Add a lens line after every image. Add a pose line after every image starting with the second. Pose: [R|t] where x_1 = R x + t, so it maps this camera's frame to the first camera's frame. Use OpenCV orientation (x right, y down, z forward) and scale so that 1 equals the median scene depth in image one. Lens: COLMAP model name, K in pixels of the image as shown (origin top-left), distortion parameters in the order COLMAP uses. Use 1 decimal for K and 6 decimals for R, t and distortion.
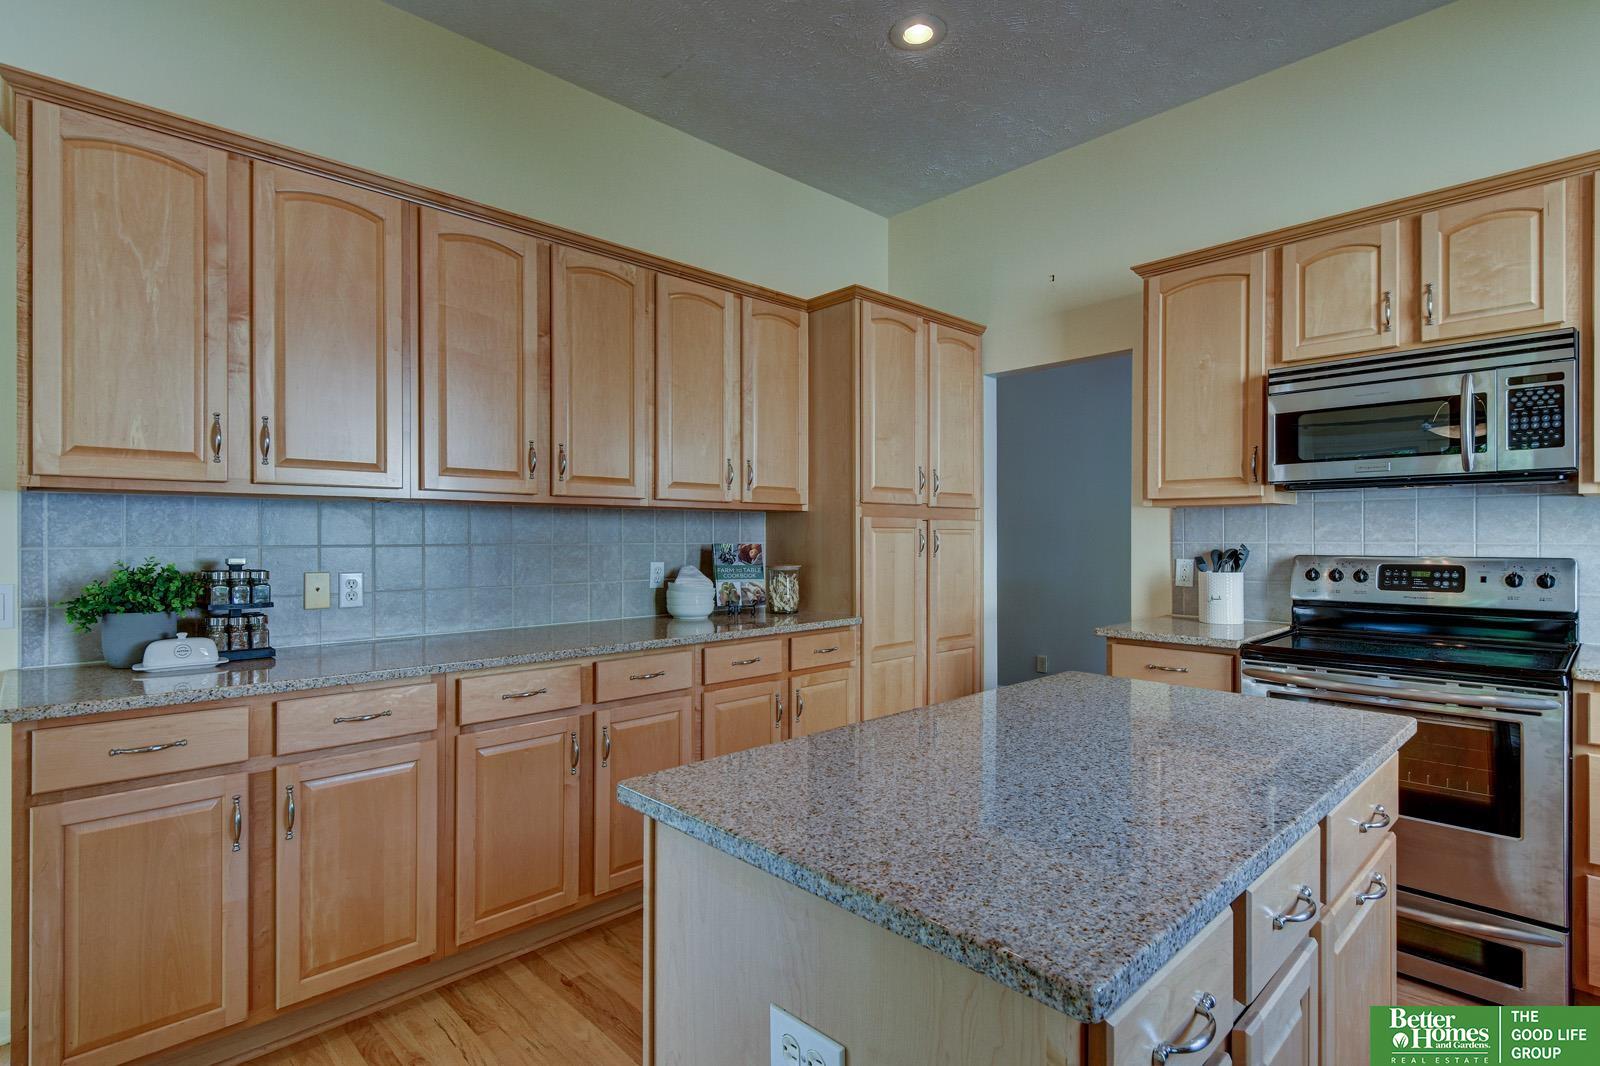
lens RADIAL K [[796.9, 0, 800.0], [0, 796.9, 533.0], [0, 0, 1]] dist [0.001521, 0.000314]
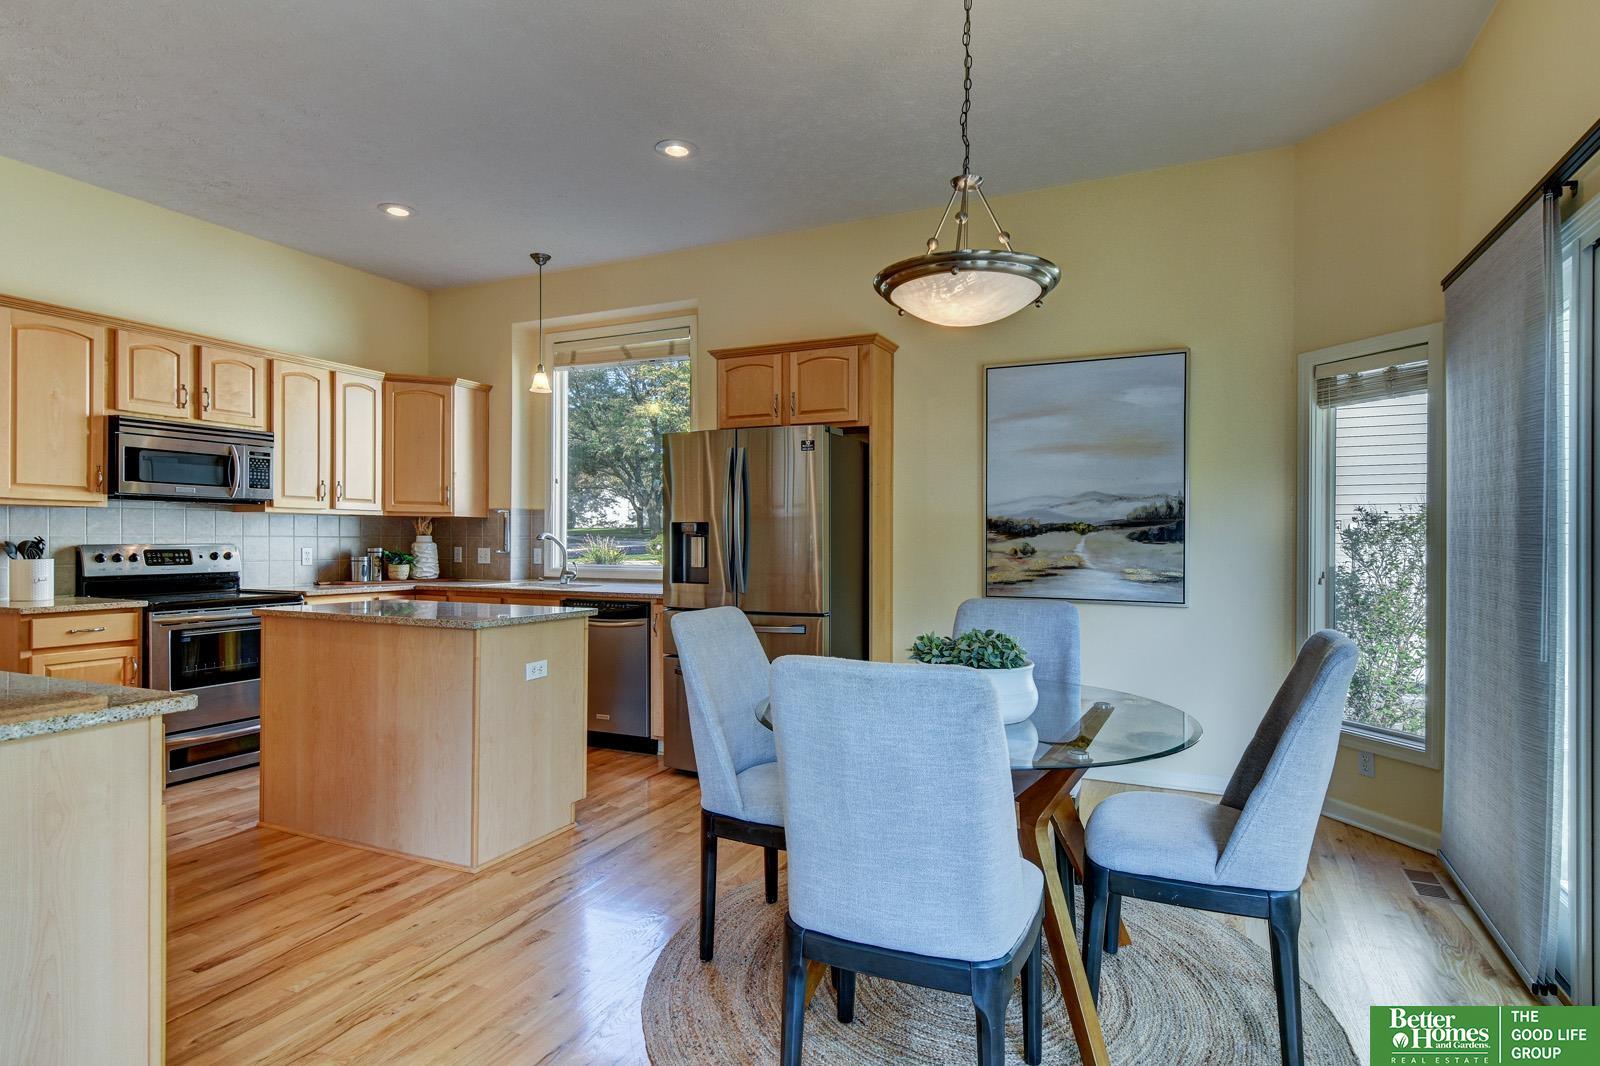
lens RADIAL K [[796.9, 0, 800.0], [0, 796.9, 533.0], [0, 0, 1]] dist [0.001521, 0.000314]
pose [[-0.363458, 0.009904, 0.931558, -1.235740], [-0.003274, 0.999924, -0.011908, 0.021958], [-0.931605, -0.007378, -0.363398, 0.393082]]
